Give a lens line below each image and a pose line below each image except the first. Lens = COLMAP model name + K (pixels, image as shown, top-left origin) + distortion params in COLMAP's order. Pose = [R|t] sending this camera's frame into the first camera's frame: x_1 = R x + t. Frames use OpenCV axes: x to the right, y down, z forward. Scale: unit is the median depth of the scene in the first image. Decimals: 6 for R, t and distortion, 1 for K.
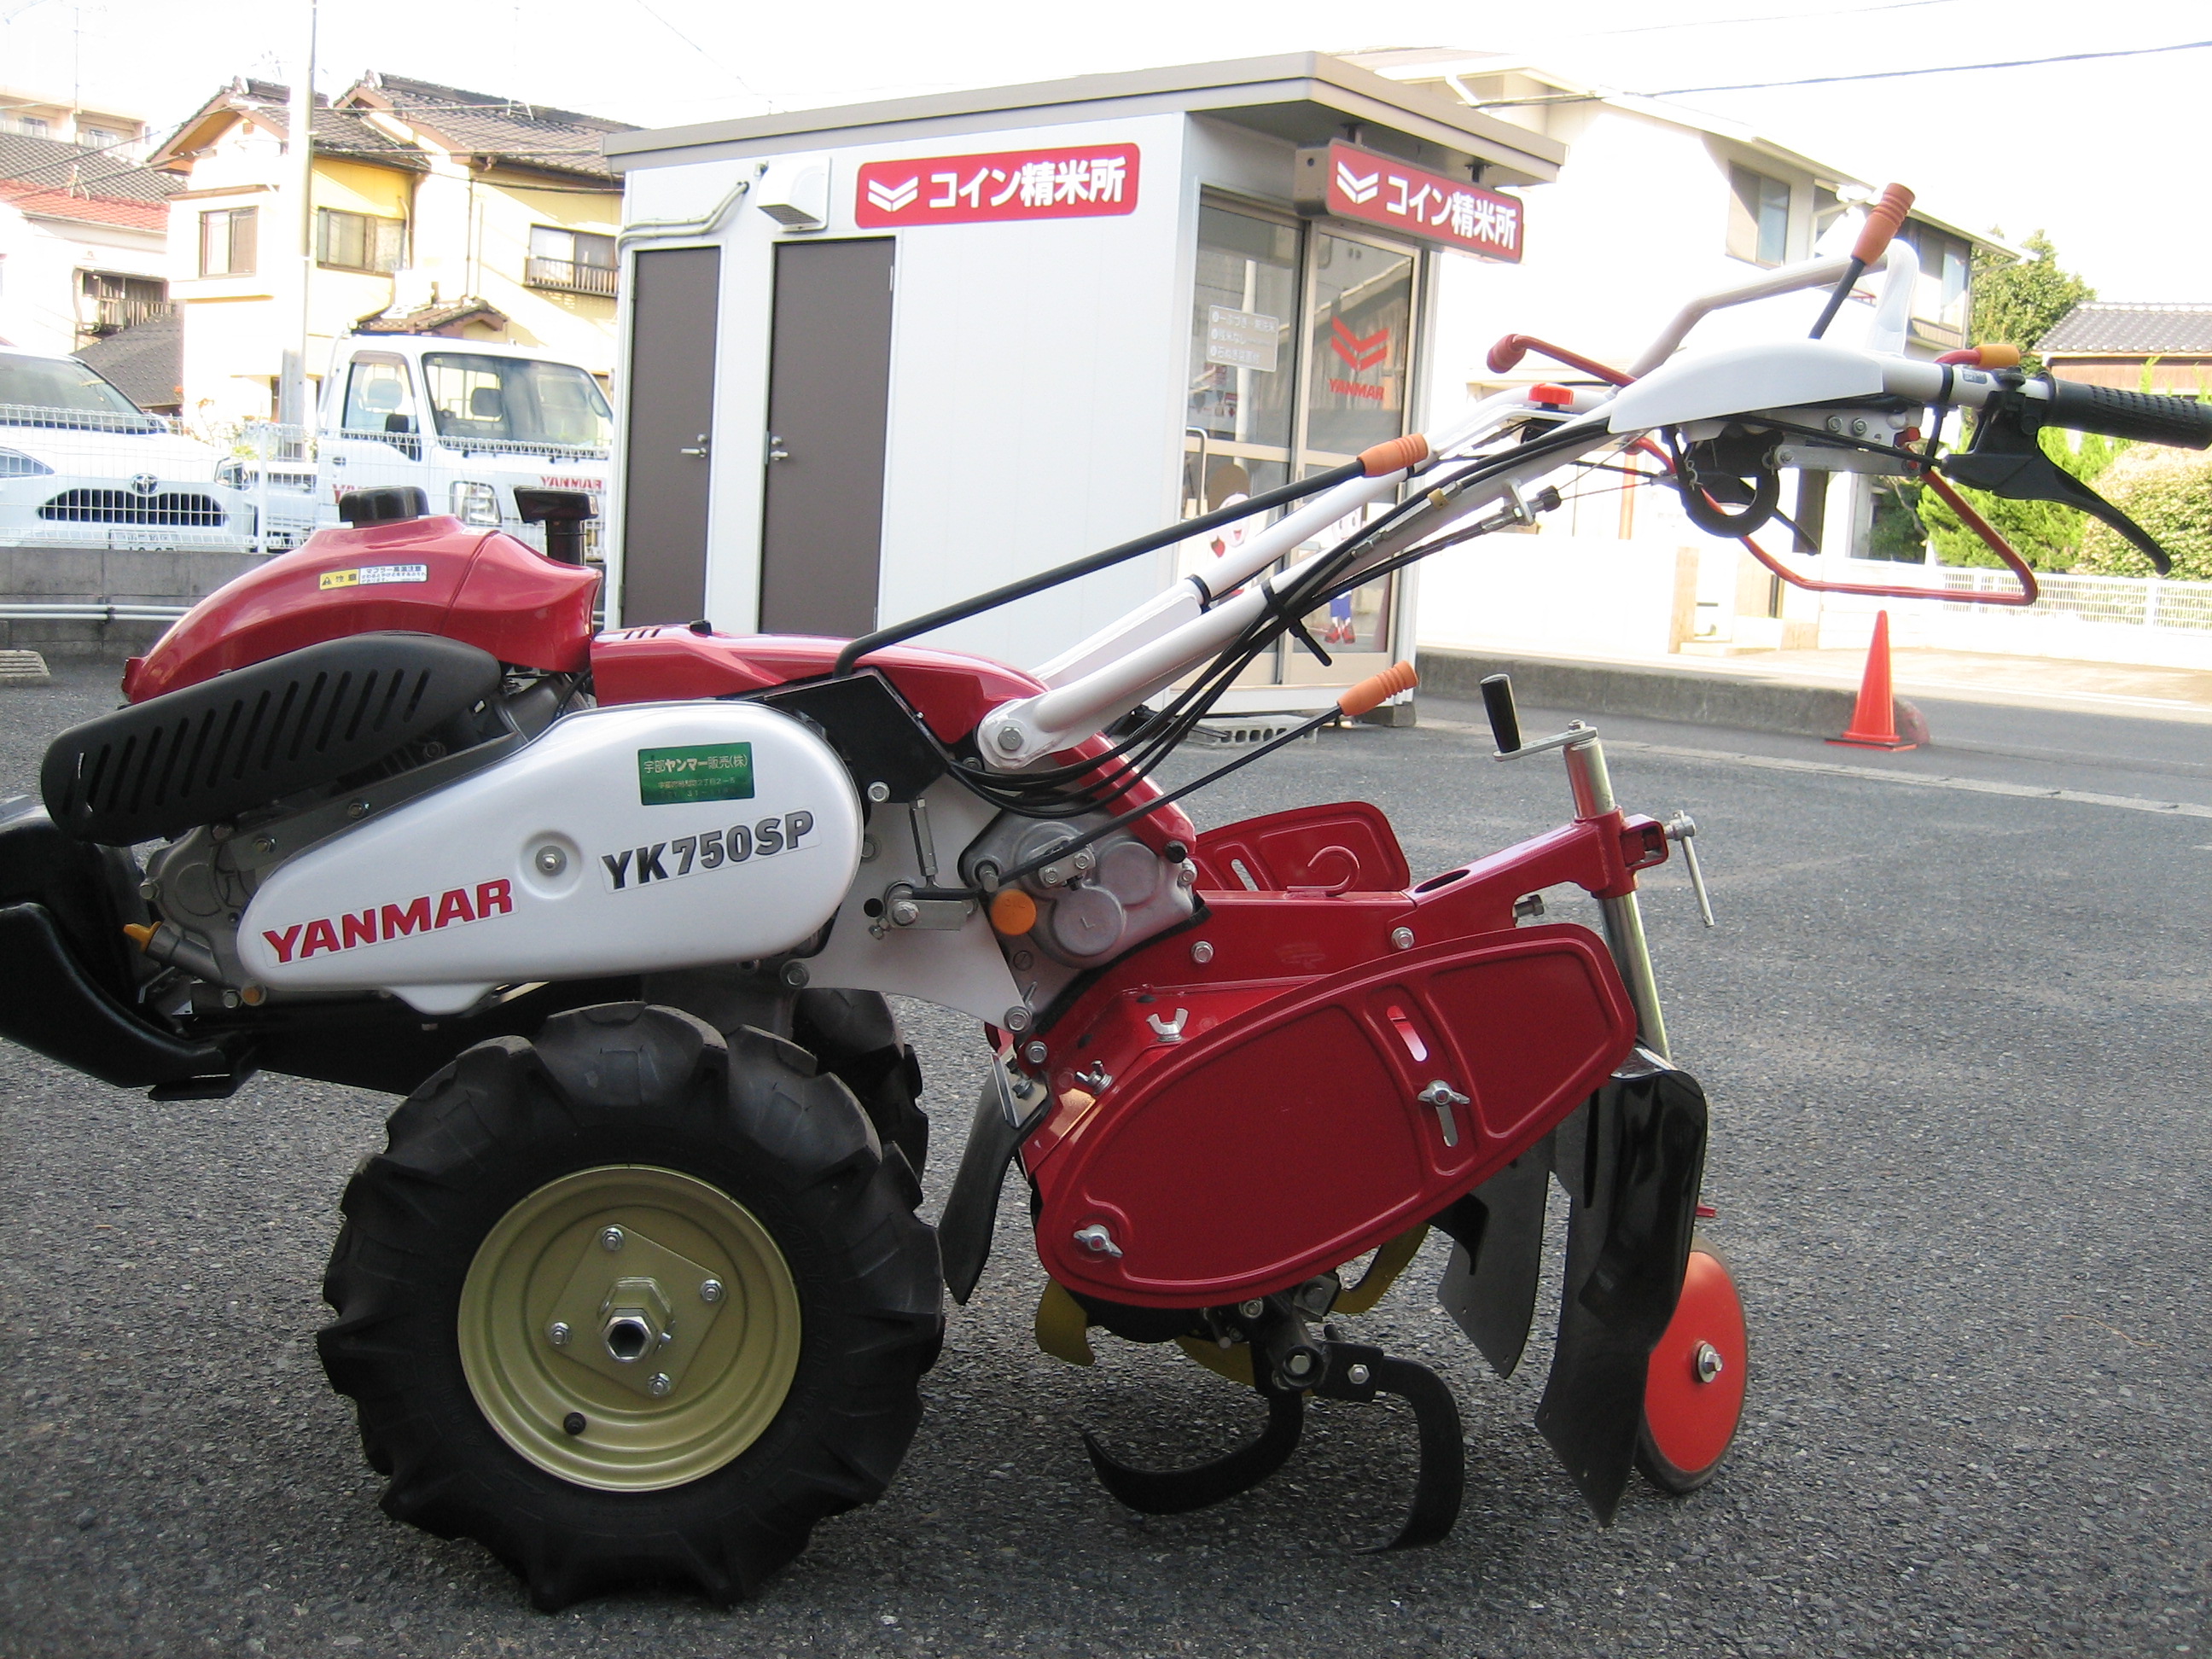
lens RADIAL K [[2252.9, 0, 1103.5], [0, 2252.9, 832.2], [0, 0, 1]] dist [-0.057963, 0.000000]
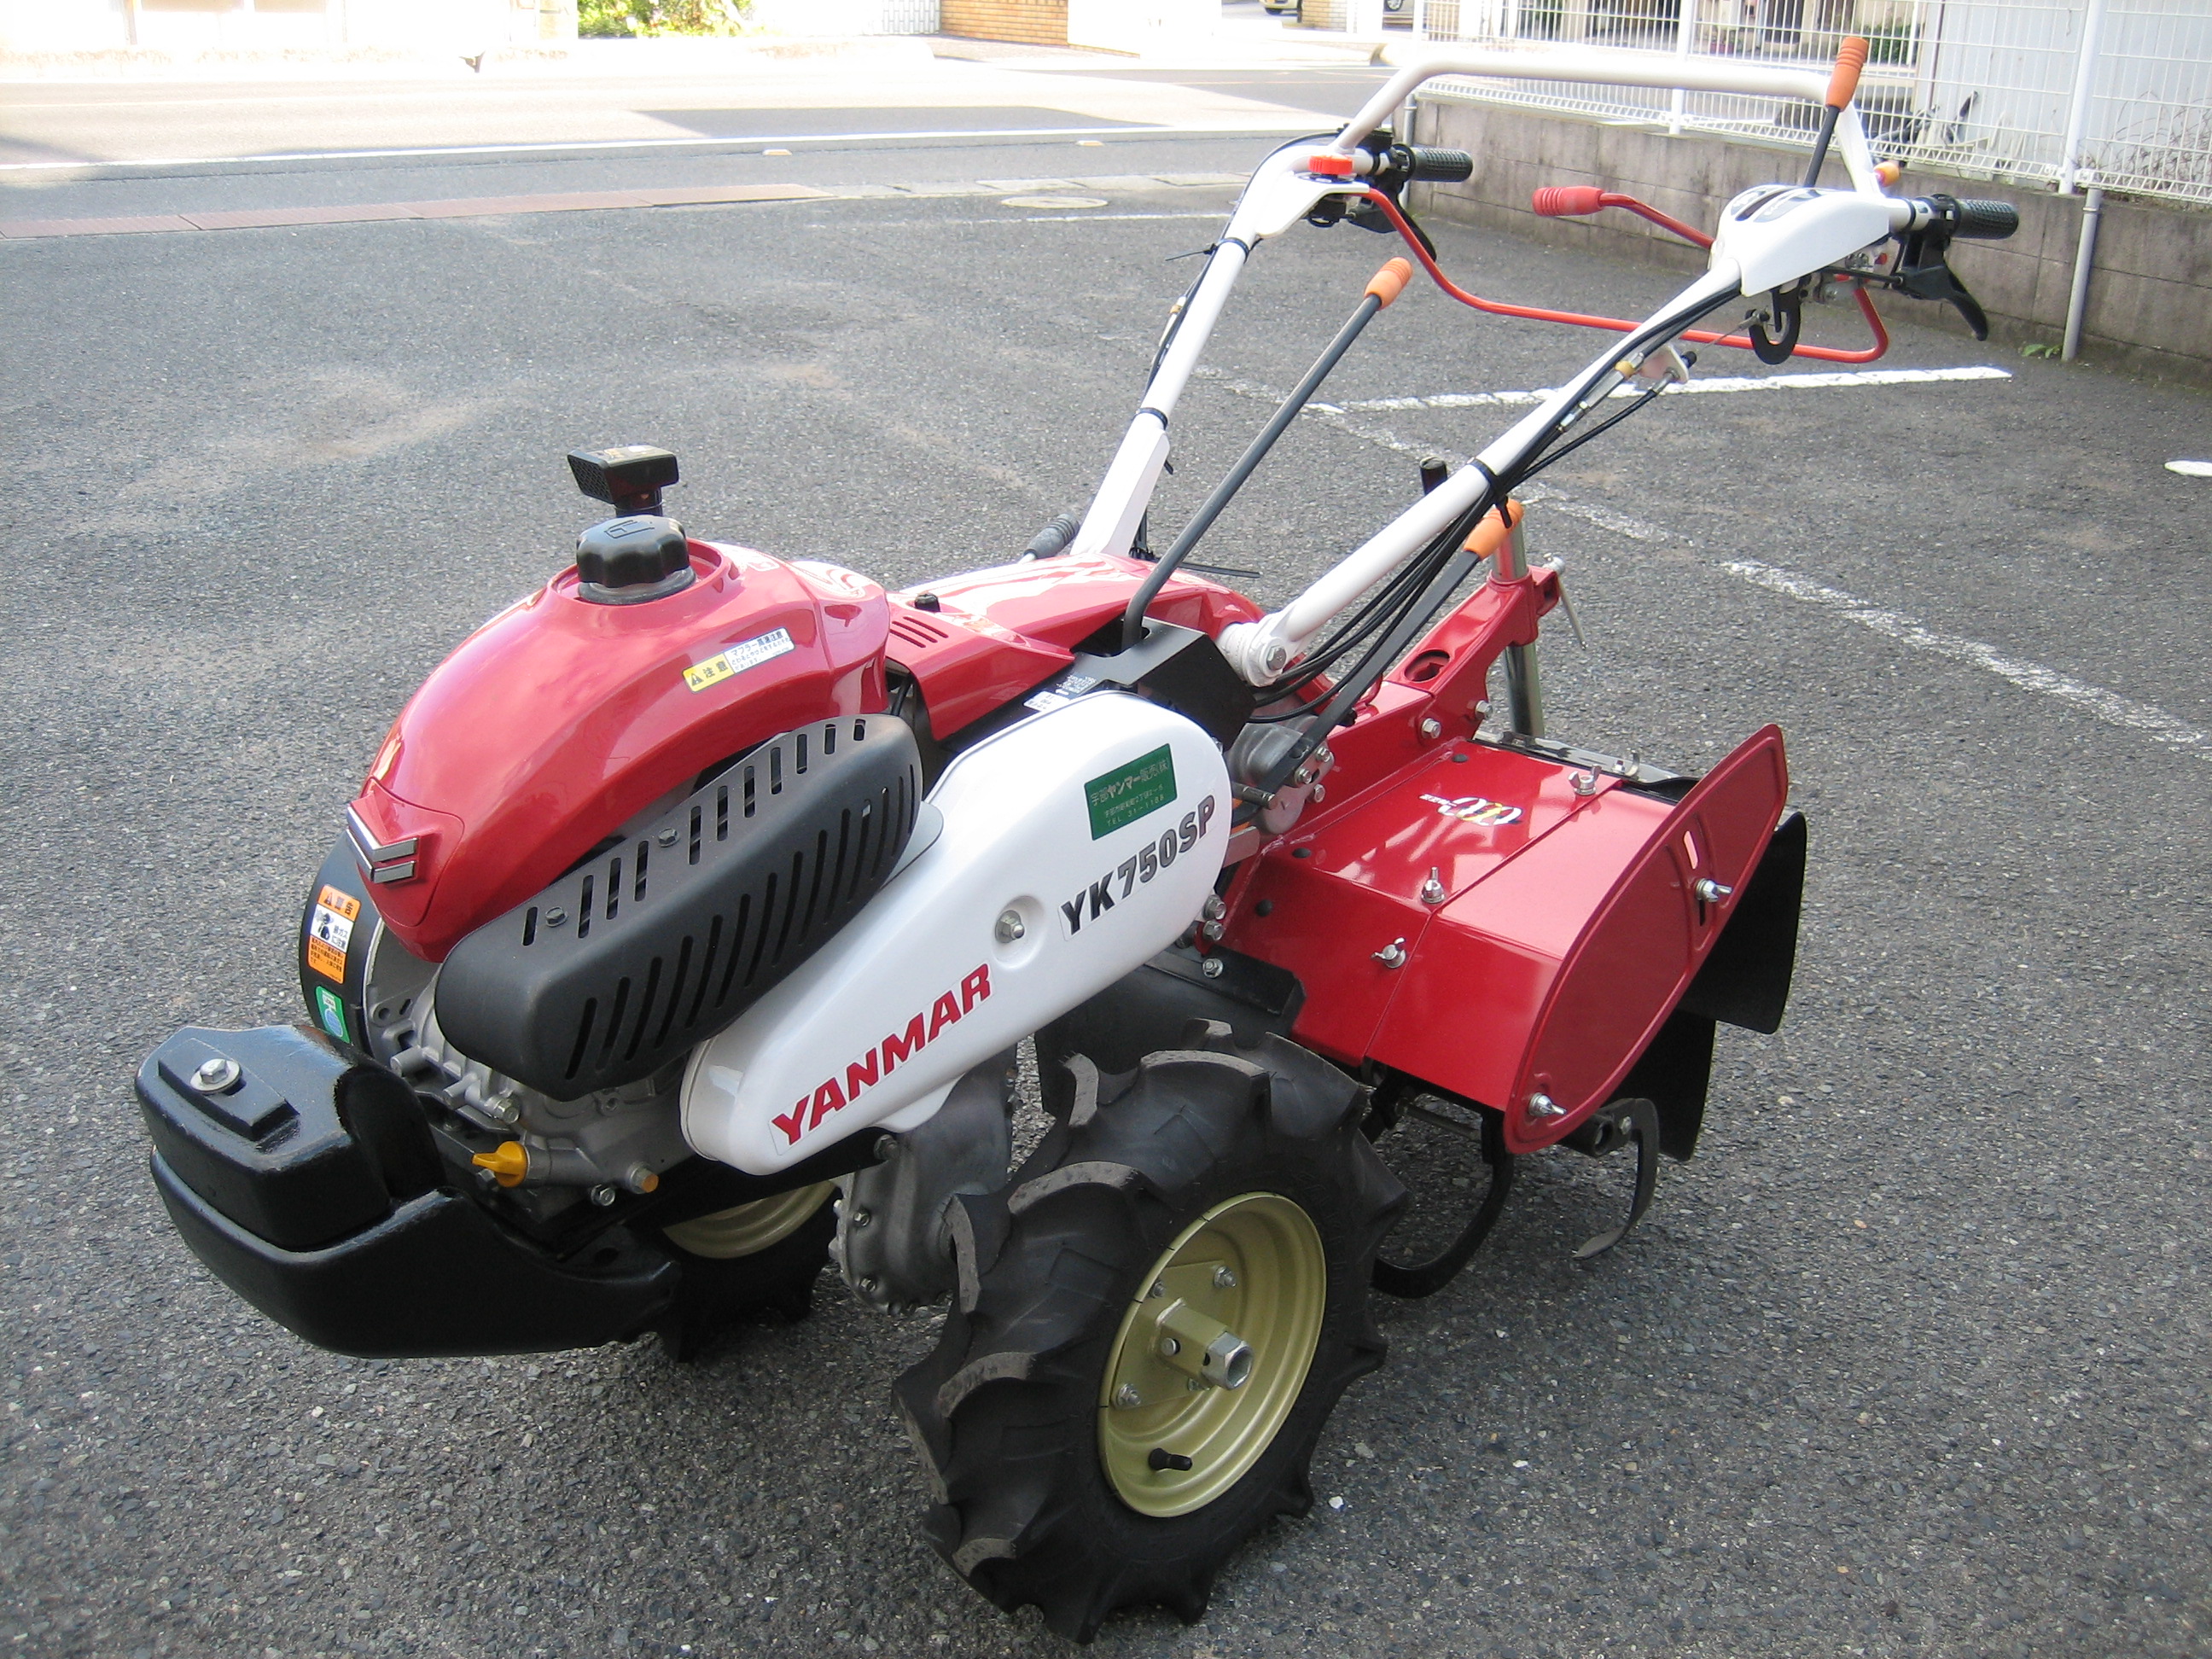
lens RADIAL K [[2252.9, 0, 1119.1], [0, 2252.9, 831.6], [0, 0, 1]] dist [-0.057963, 0.000000]
pose [[0.742938, -0.286578, 0.604910, -0.748789], [0.106302, 0.942759, 0.316078, -0.303268], [-0.660865, -0.170523, 0.730876, 0.324111]]
